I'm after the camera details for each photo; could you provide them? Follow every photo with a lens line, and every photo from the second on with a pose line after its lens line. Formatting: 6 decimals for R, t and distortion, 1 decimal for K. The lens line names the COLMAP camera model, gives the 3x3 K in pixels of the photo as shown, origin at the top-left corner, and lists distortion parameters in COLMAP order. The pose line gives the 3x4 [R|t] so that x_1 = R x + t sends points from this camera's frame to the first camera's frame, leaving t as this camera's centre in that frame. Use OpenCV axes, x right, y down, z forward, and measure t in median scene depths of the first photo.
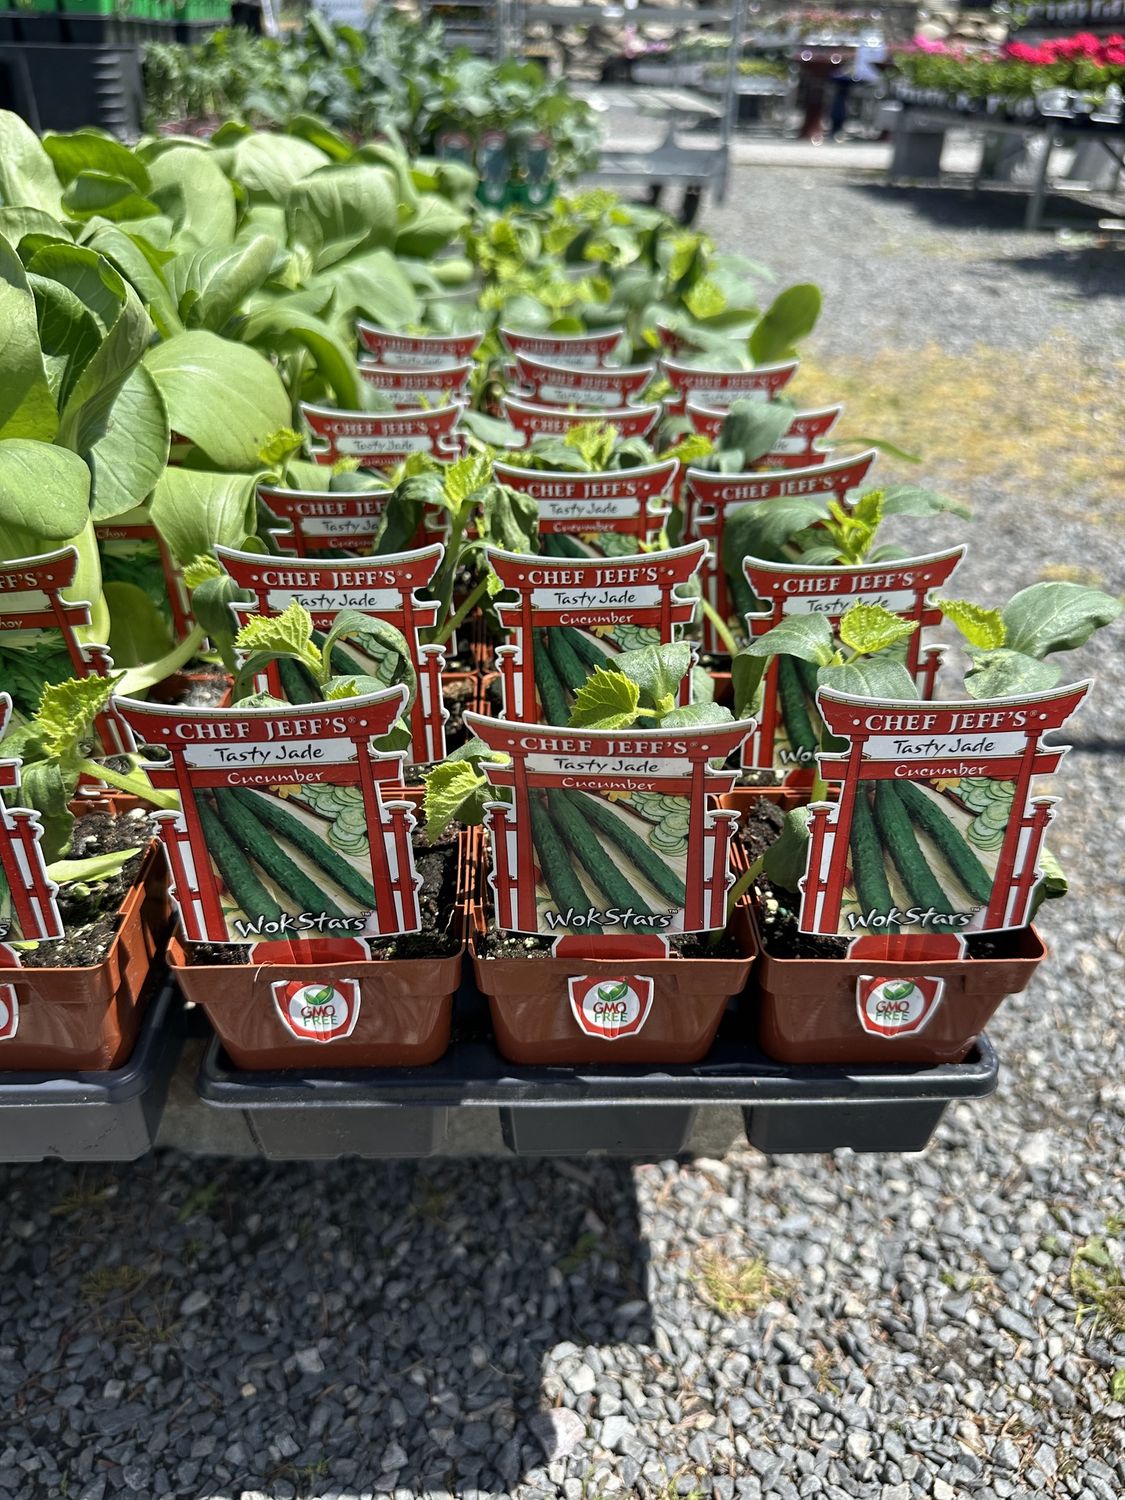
lens RADIAL K [[1126.7, 0, 564.7], [0, 1126.7, 753.9], [0, 0, 1]] dist [-0.025909, 0.000420]
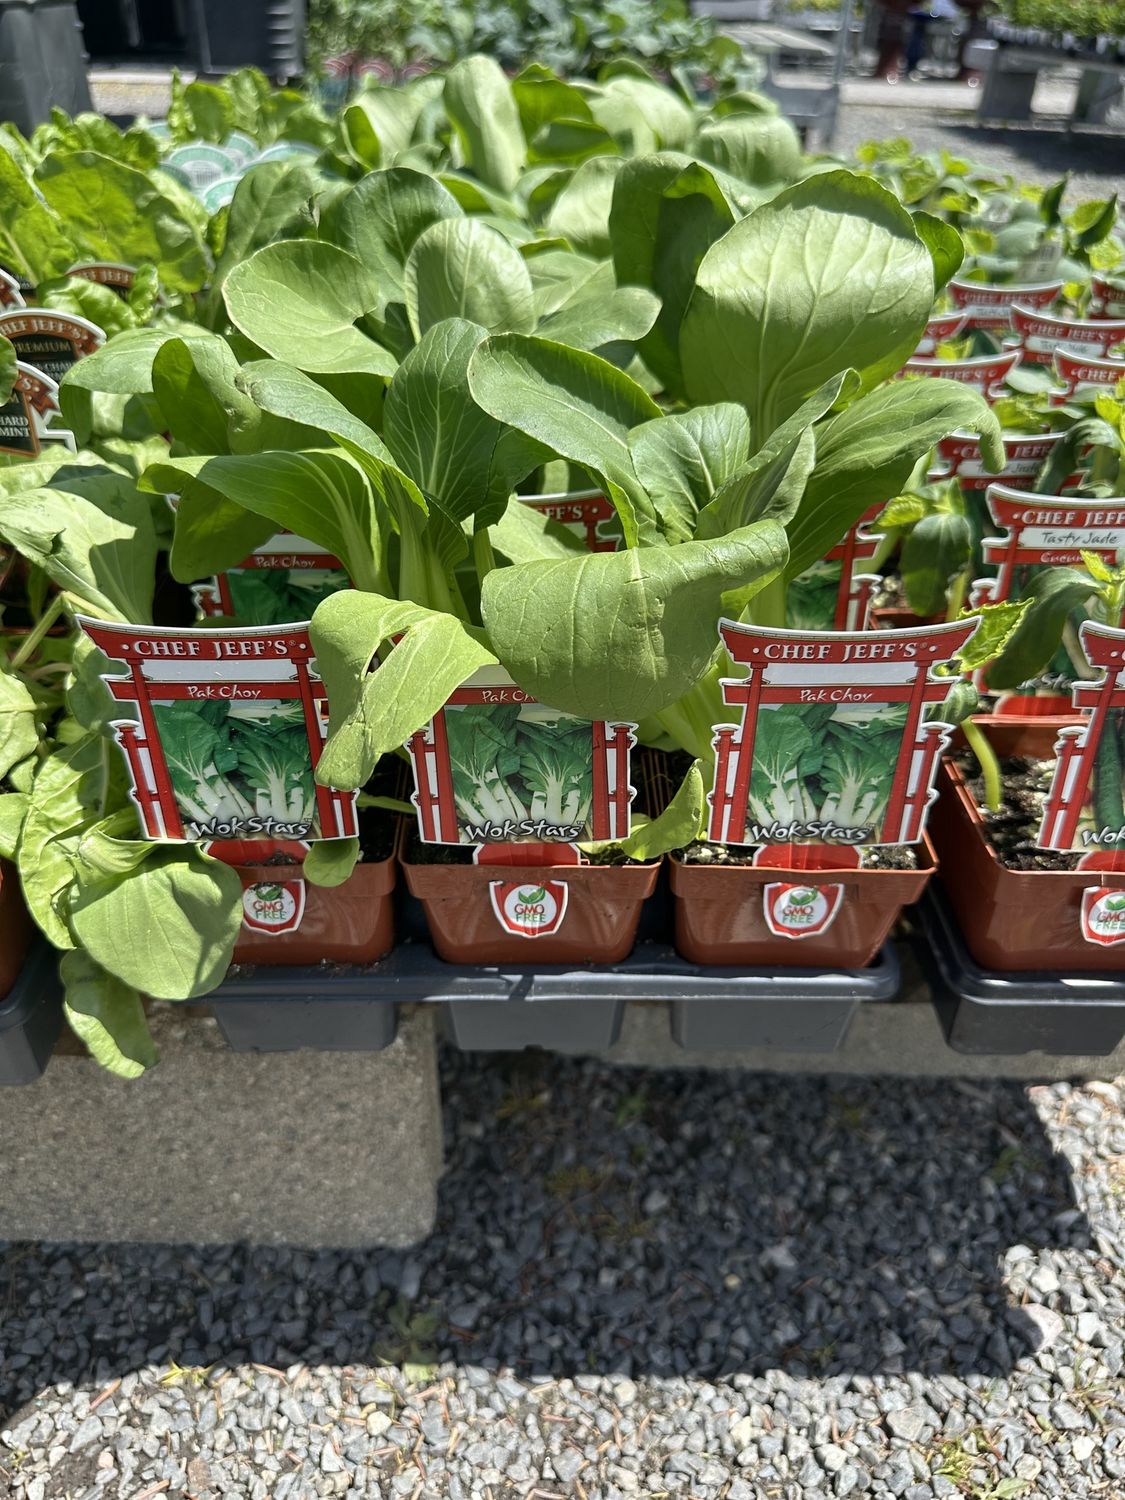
lens RADIAL K [[1126.7, 0, 566.9], [0, 1126.7, 741.2], [0, 0, 1]] dist [-0.025909, 0.000420]
pose [[0.999328, 0.022280, -0.029098, -0.381428], [-0.021239, 0.999140, 0.035605, 0.016982], [0.029867, -0.034963, 0.998942, -0.052683]]
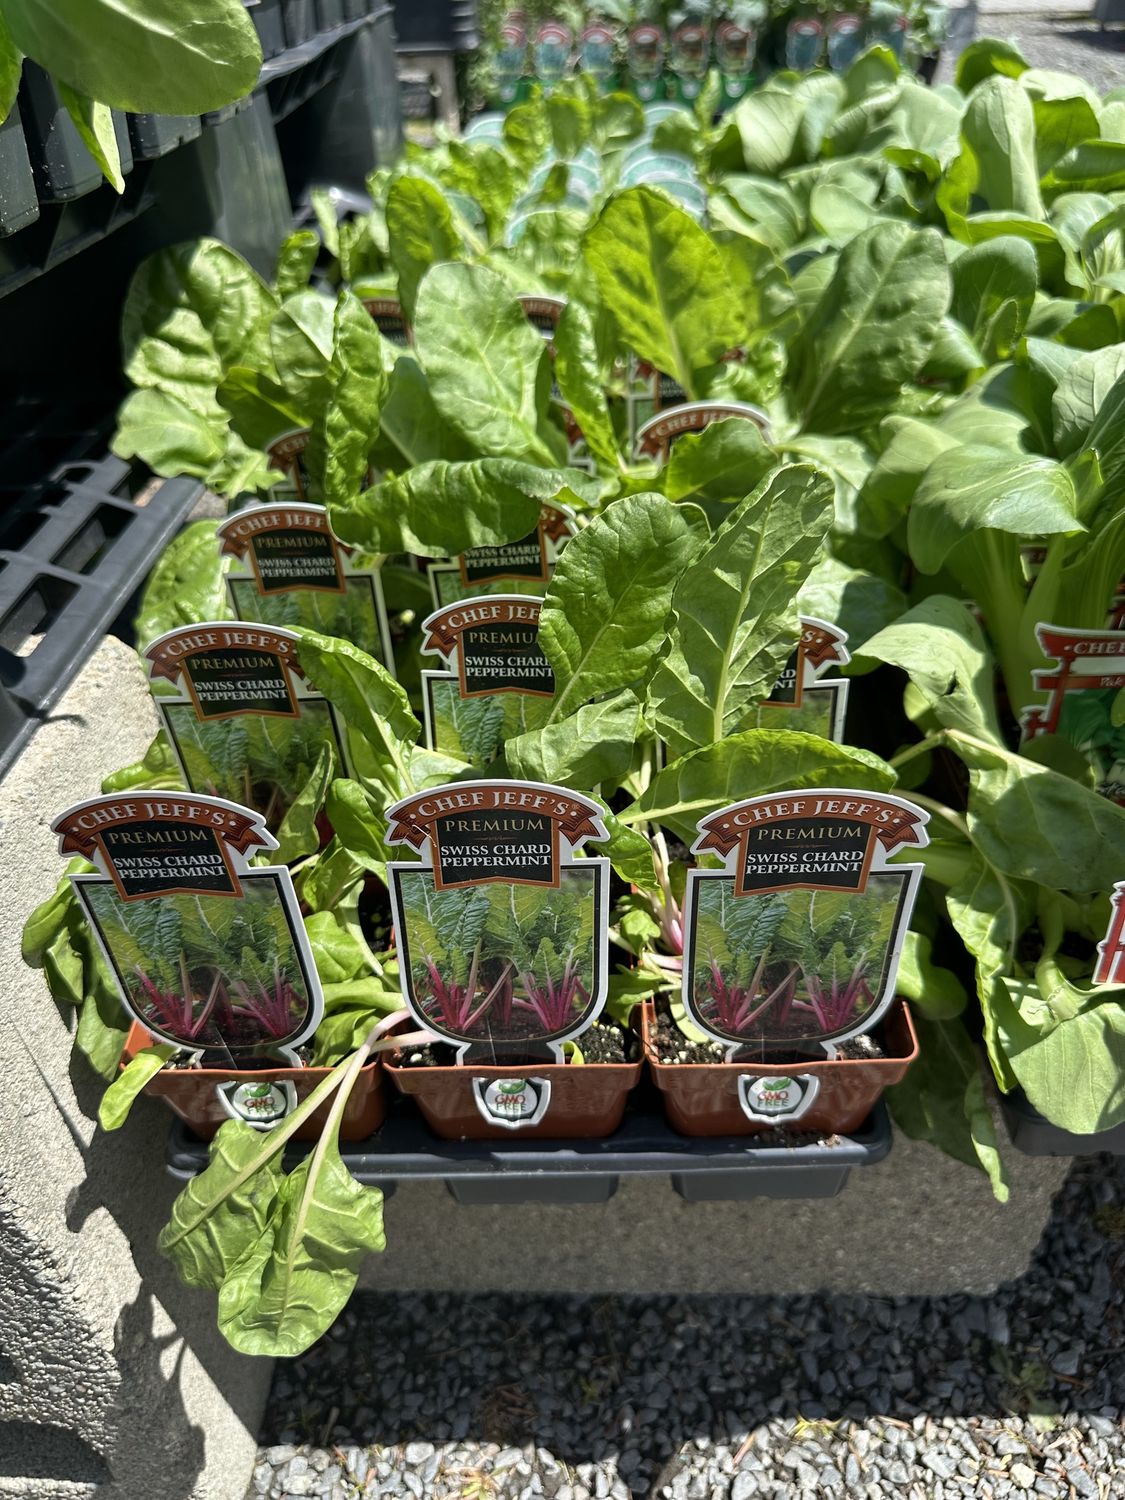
lens RADIAL K [[1126.7, 0, 567.4], [0, 1126.7, 745.8], [0, 0, 1]] dist [-0.025909, 0.000420]
pose [[0.994714, -0.014065, -0.101717, -0.799536], [0.022864, 0.996044, 0.085867, -0.080881], [0.100107, -0.087738, 0.991101, -0.070647]]
